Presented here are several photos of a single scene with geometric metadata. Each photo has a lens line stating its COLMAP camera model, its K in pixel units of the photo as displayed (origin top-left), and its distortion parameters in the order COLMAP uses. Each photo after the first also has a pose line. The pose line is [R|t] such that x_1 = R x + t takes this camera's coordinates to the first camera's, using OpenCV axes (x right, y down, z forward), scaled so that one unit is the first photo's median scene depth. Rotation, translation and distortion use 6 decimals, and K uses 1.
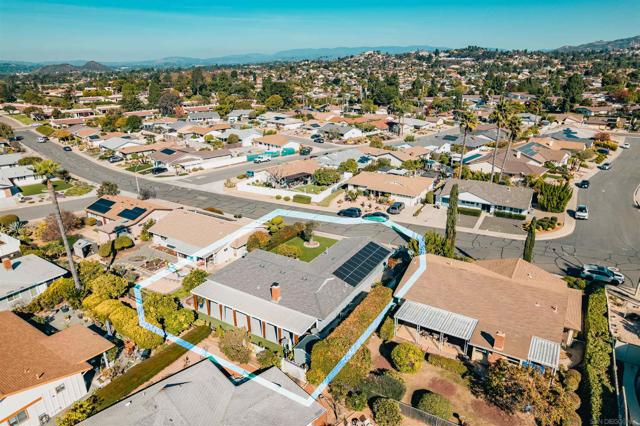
lens RADIAL K [[409.5, 0, 320.0], [0, 409.5, 213.0], [0, 0, 1]] dist [-0.071416, 0.063613]
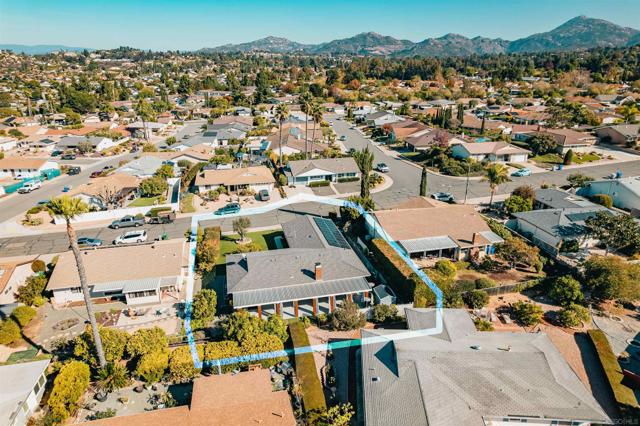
lens RADIAL K [[409.5, 0, 320.0], [0, 409.5, 213.0], [0, 0, 1]] dist [-0.071416, 0.063613]
pose [[0.707549, -0.243931, 0.663228, -0.354863], [0.245543, 0.964920, 0.092939, -0.025185], [-0.662633, 0.097092, 0.742624, 0.081926]]
